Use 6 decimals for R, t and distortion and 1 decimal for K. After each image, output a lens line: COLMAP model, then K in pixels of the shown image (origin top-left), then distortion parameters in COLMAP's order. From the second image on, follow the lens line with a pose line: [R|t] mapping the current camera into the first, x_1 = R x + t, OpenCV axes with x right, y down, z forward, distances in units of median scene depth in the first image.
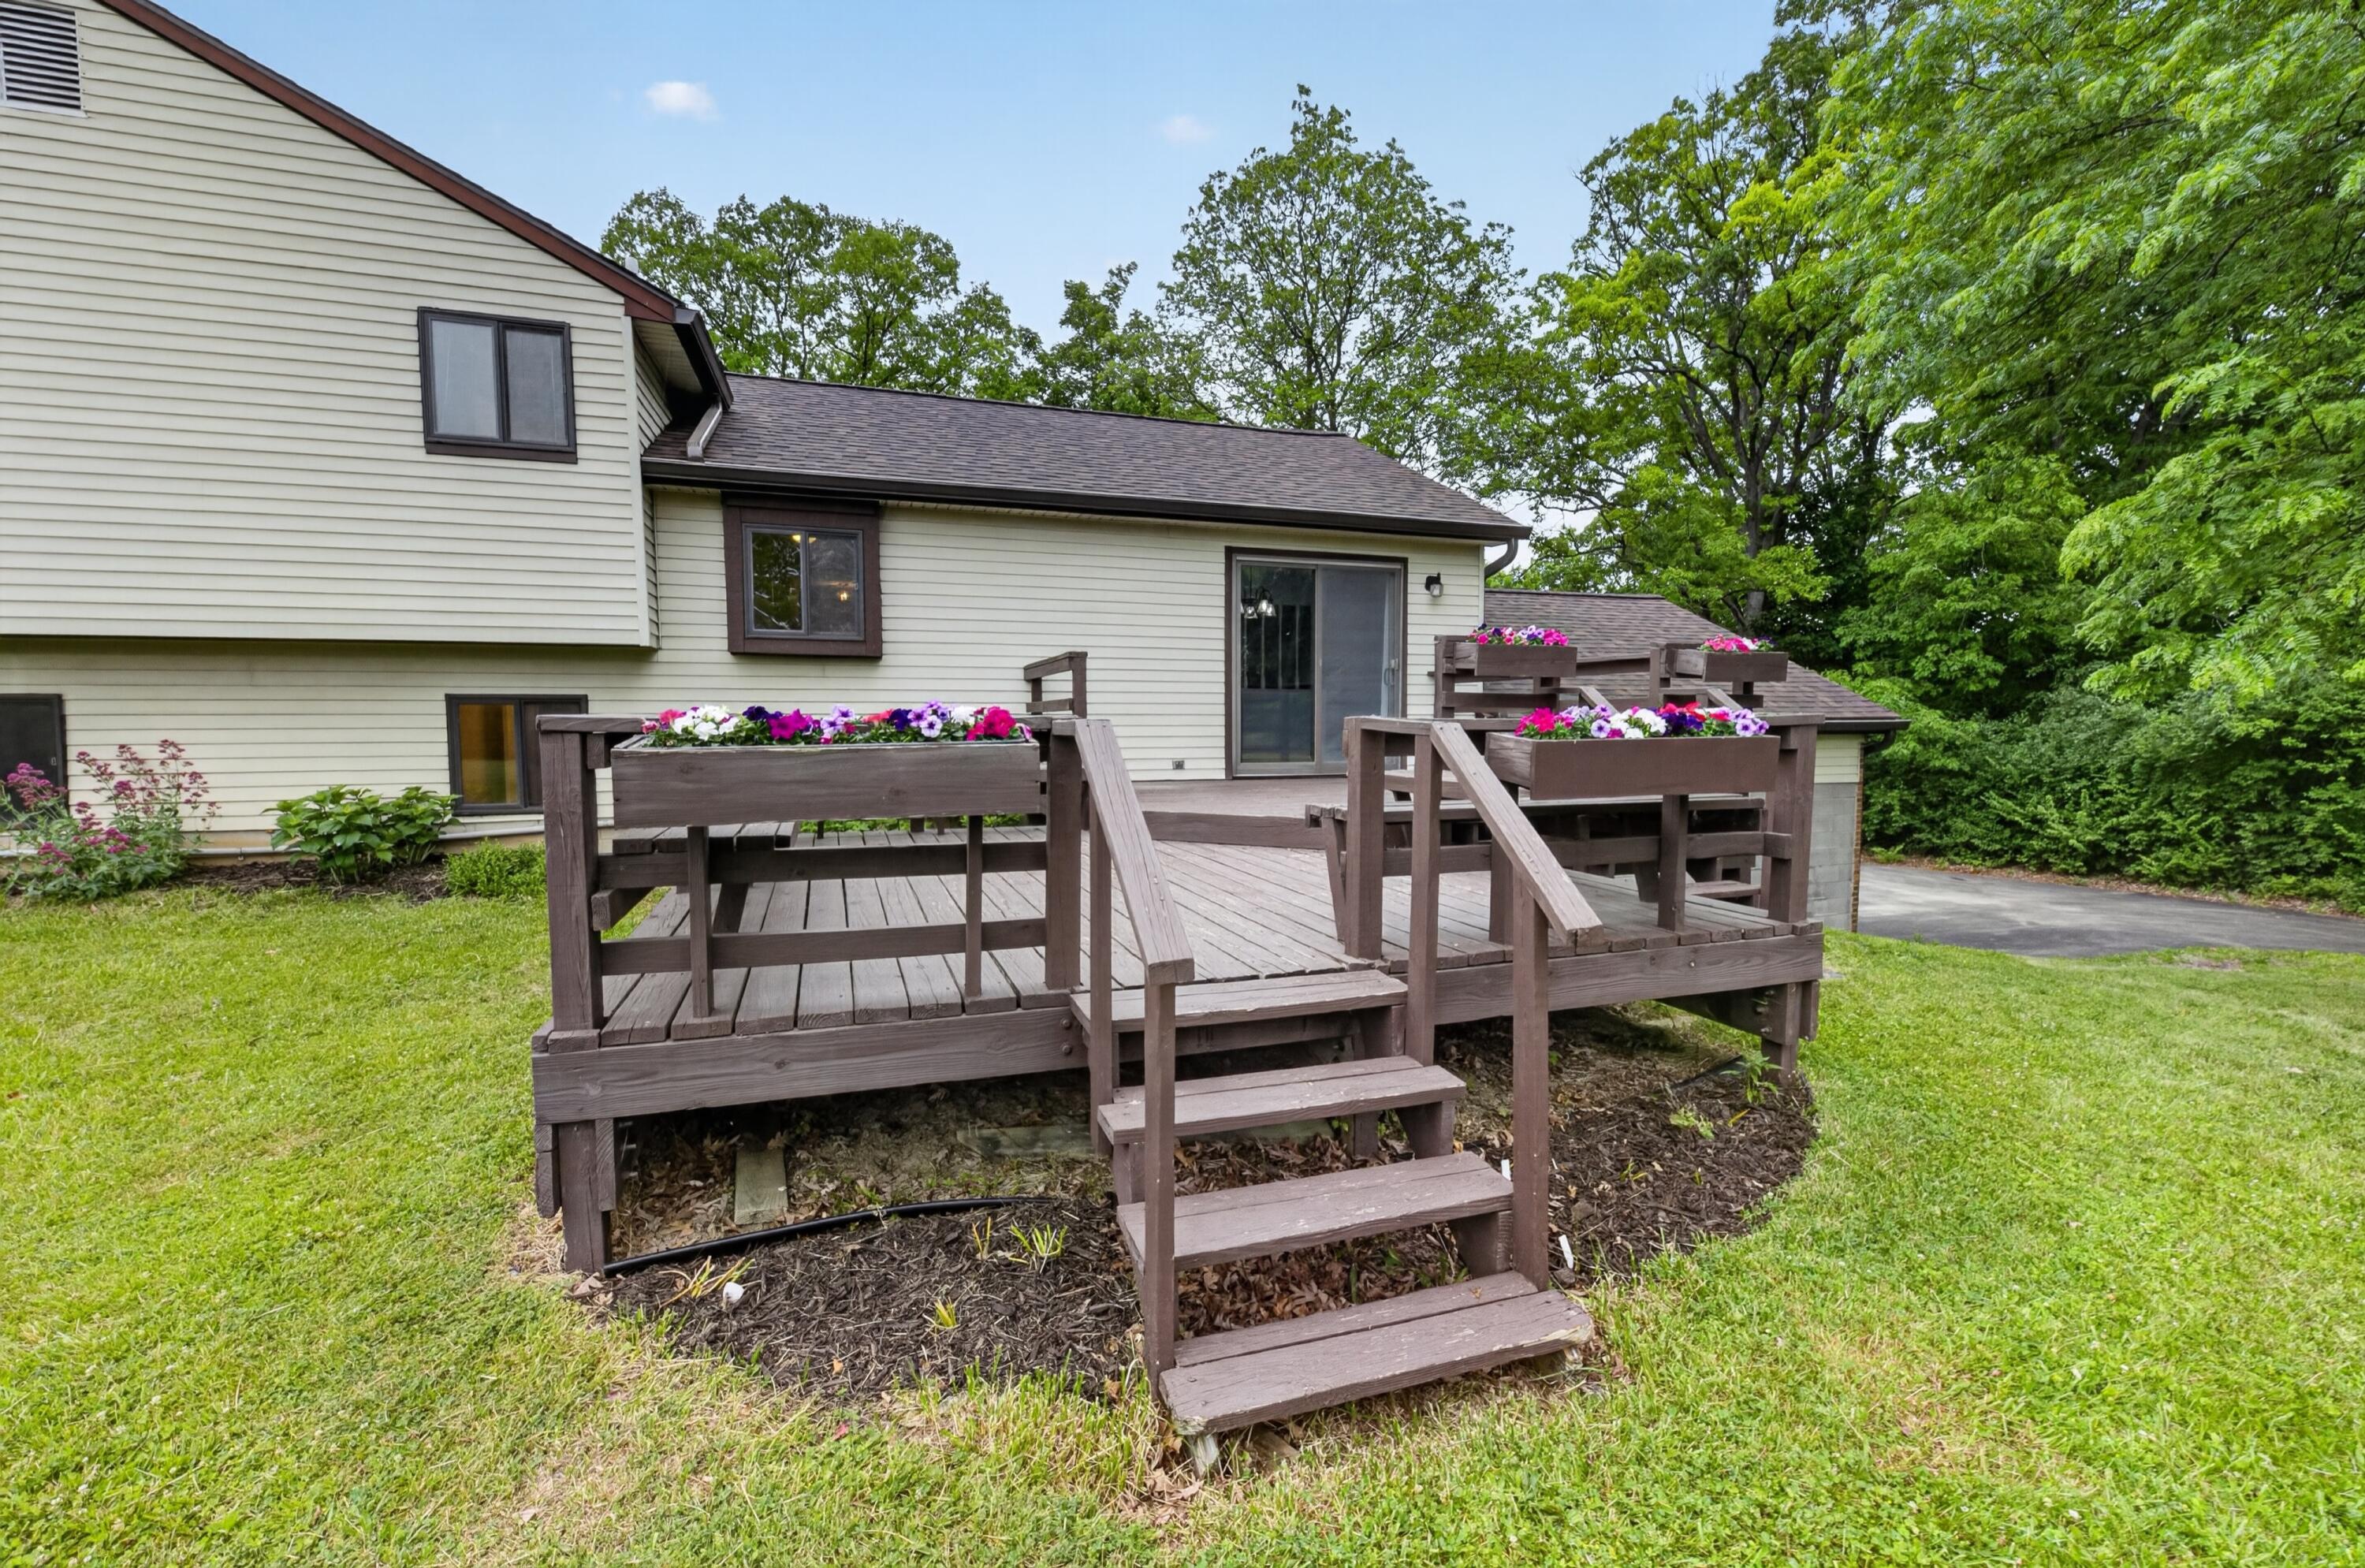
lens RADIAL K [[970.8, 0, 1182.5], [0, 970.8, 784.0], [0, 0, 1]] dist [0.031339, -0.000368]
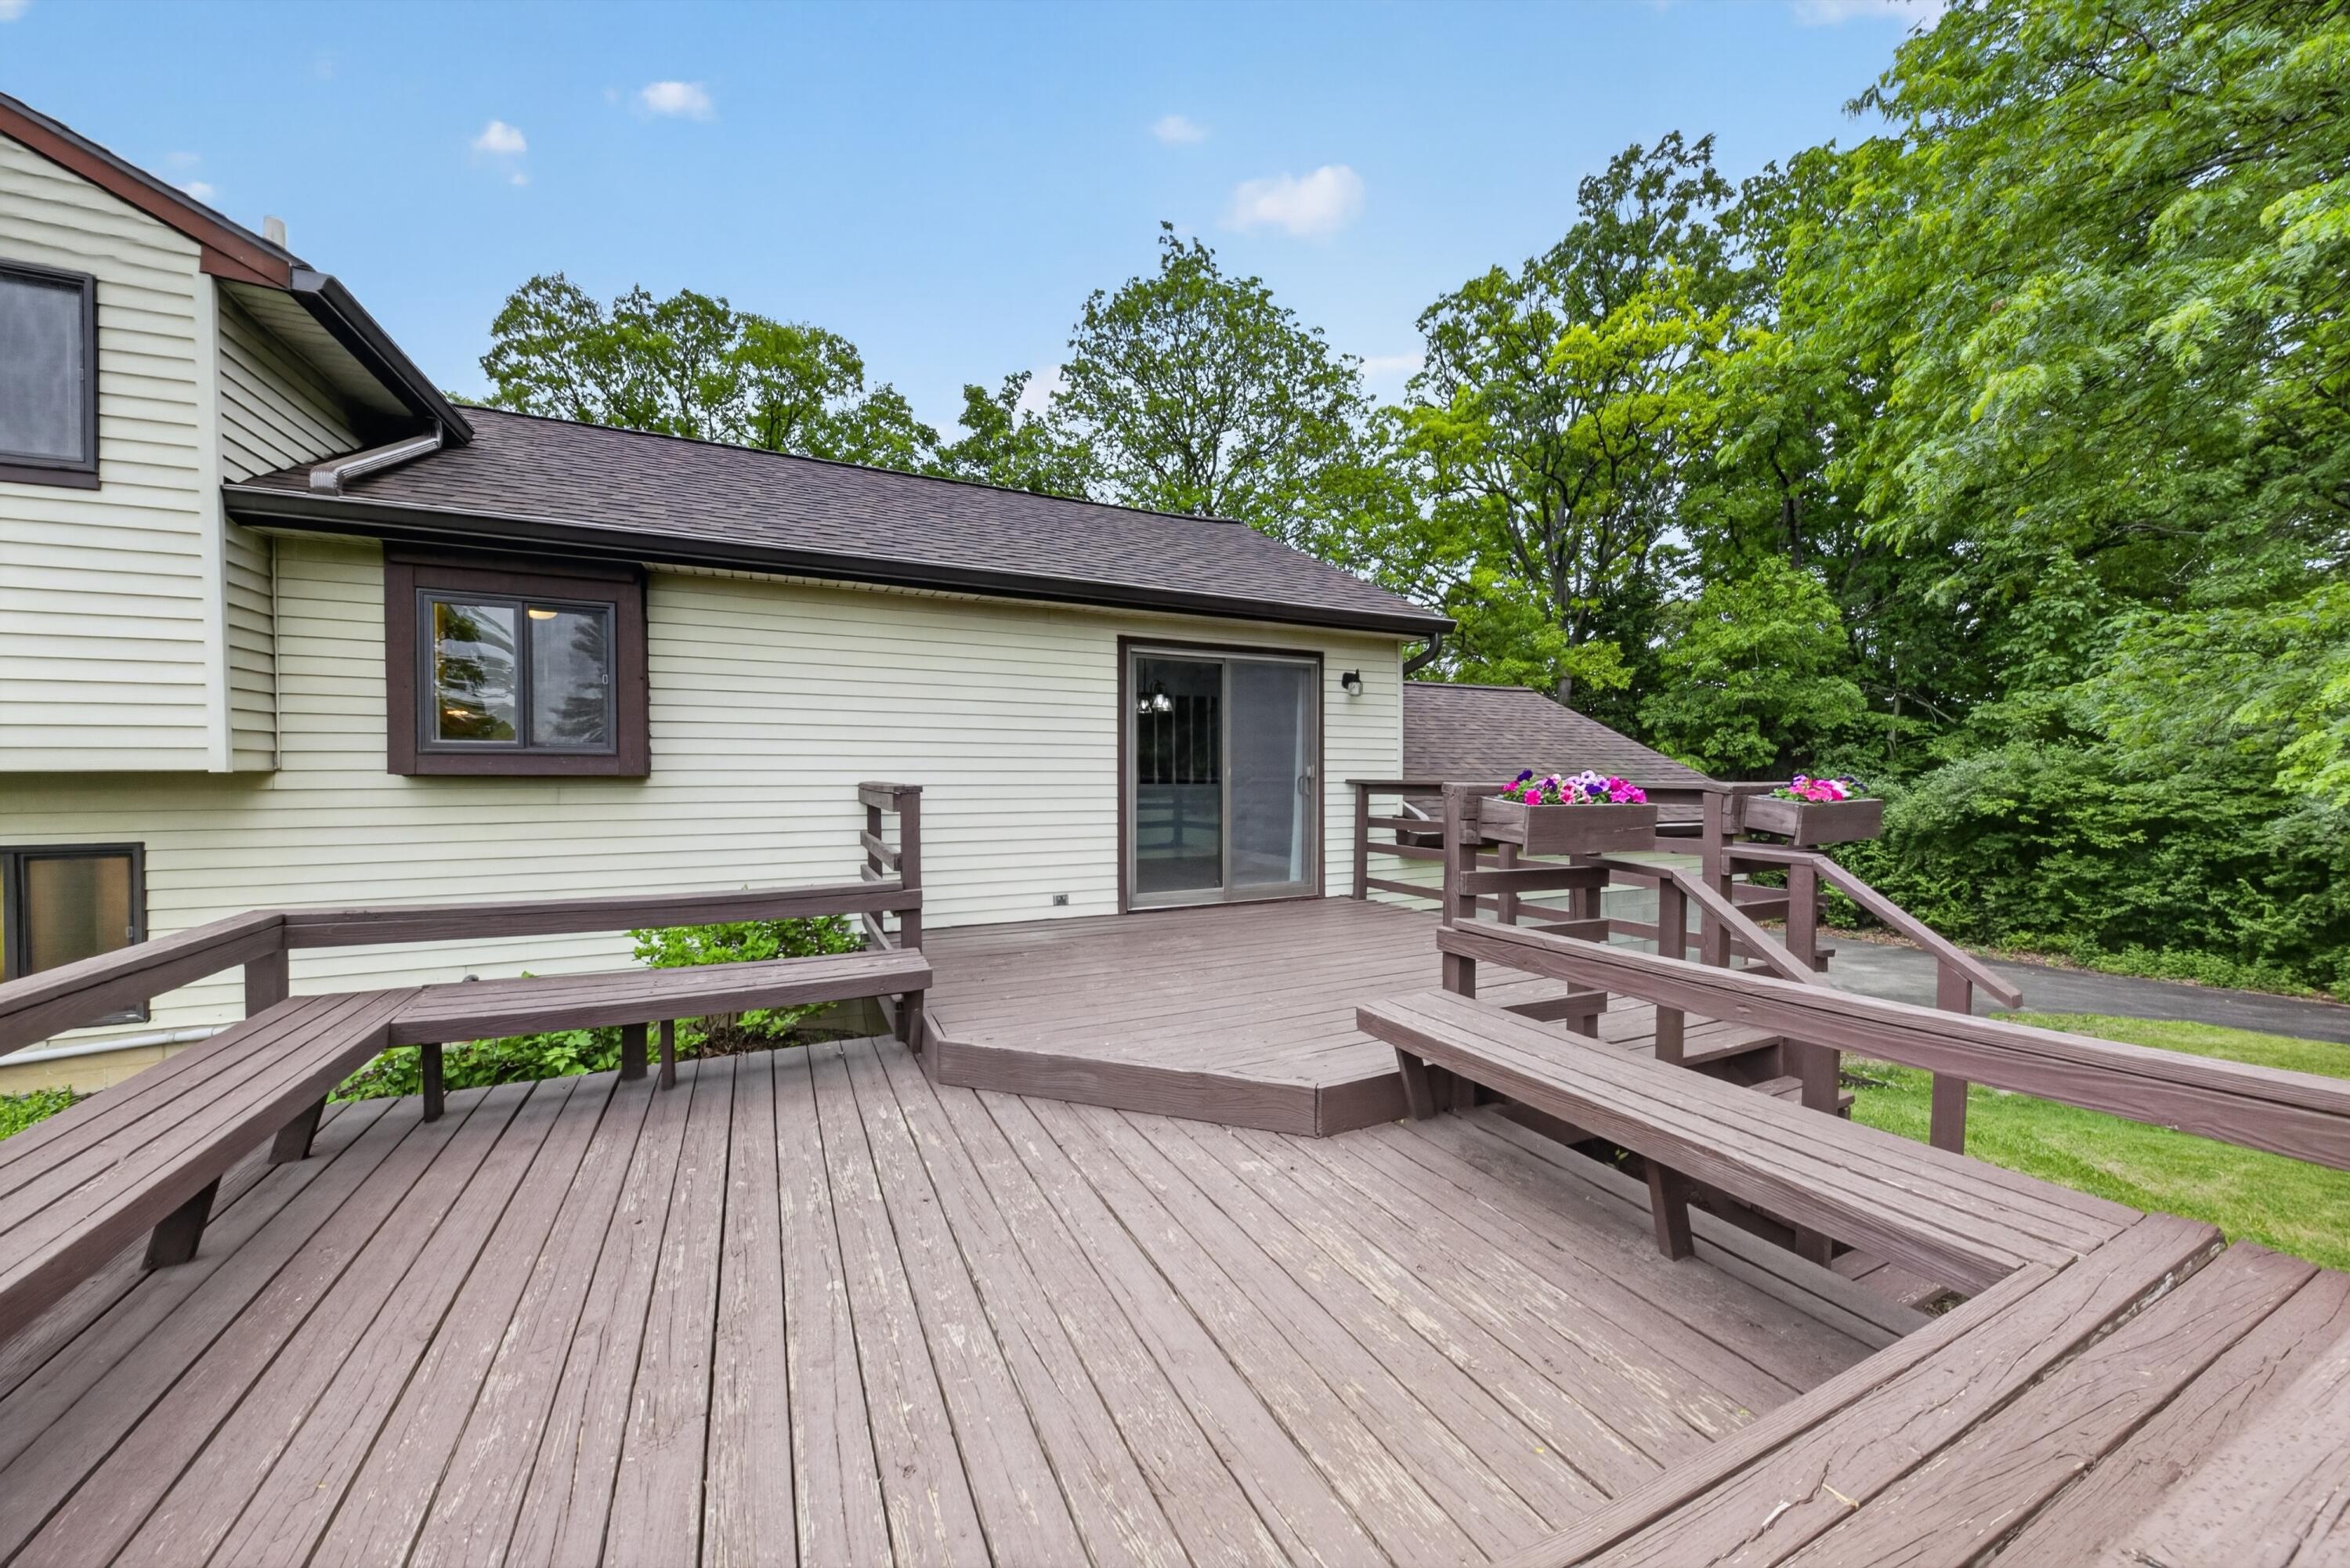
lens RADIAL K [[831.4, 0, 1175.0], [0, 831.4, 784.0], [0, 0, 1]] dist [0.024583, -0.000091]
pose [[0.992885, -0.000659, 0.119071, 0.002396], [0.007087, 0.998539, -0.053571, -0.024246], [-0.118862, 0.054034, 0.991439, 0.090877]]
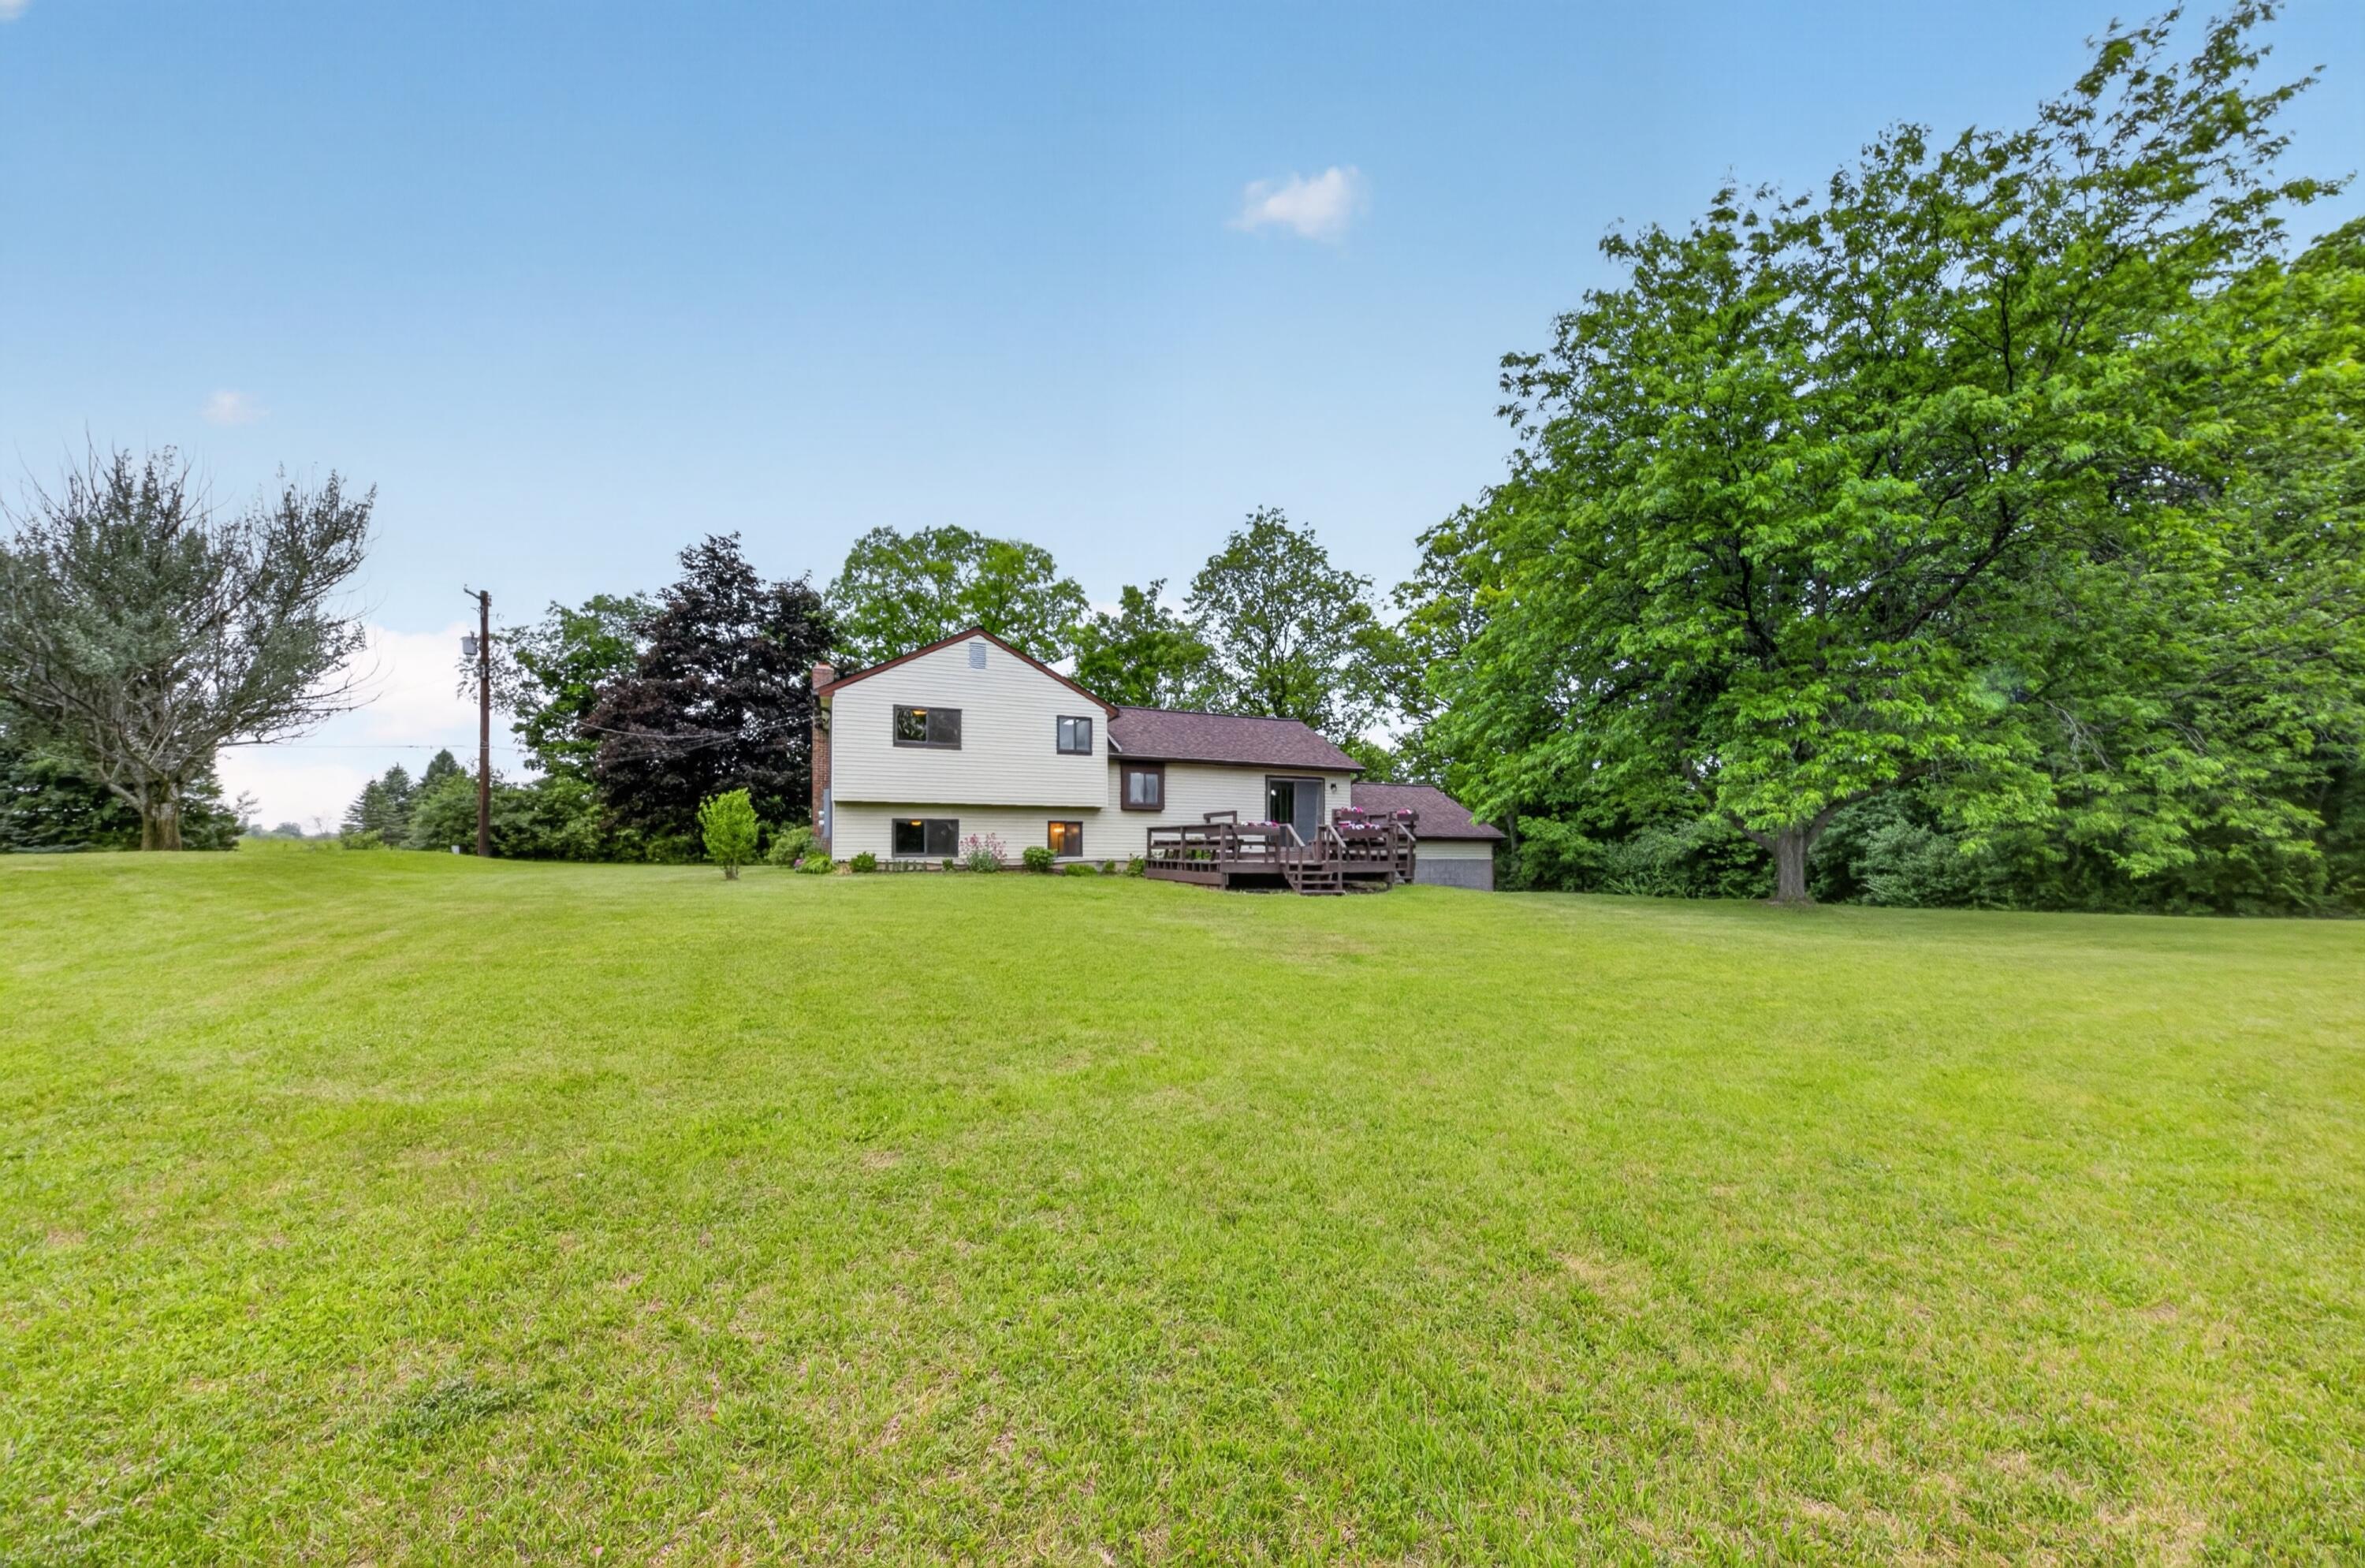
lens RADIAL K [[836.7, 0, 1182.5], [0, 836.7, 784.0], [0, 0, 1]] dist [0.024583, -0.000091]
pose [[0.998386, 0.013199, 0.055239, -0.111337], [-0.005092, 0.989504, -0.144413, 0.050925], [-0.056566, 0.143898, 0.987974, -0.483920]]
